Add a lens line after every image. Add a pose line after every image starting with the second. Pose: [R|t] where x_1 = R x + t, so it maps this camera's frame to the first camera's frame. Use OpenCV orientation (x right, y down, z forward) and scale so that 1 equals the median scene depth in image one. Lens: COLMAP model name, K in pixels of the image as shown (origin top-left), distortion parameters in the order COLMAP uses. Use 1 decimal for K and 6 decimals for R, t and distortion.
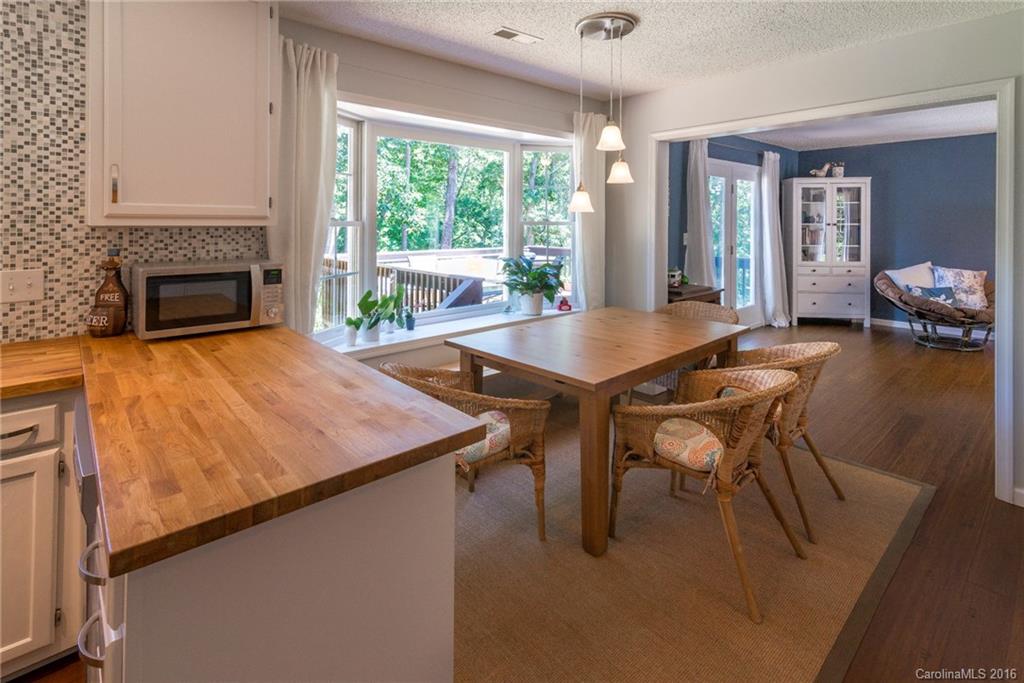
lens RADIAL K [[503.6, 0, 514.7], [0, 503.6, 221.2], [0, 0, 1]] dist [0.009657, 0.001592]
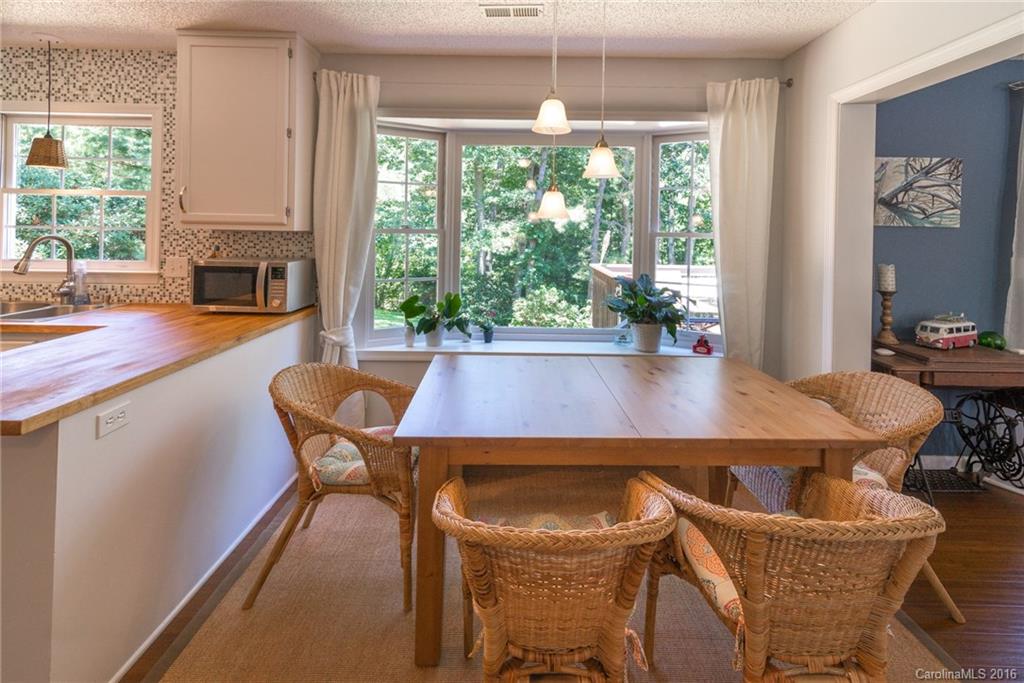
lens RADIAL K [[502.4, 0, 465.6], [0, 502.4, 228.1], [0, 0, 1]] dist [0.014896, -0.000430]
pose [[0.738148, 0.004696, -0.674622, 0.653084], [-0.013098, 0.999887, -0.007371, 0.006622], [0.674511, 0.014277, 0.738127, 0.410288]]
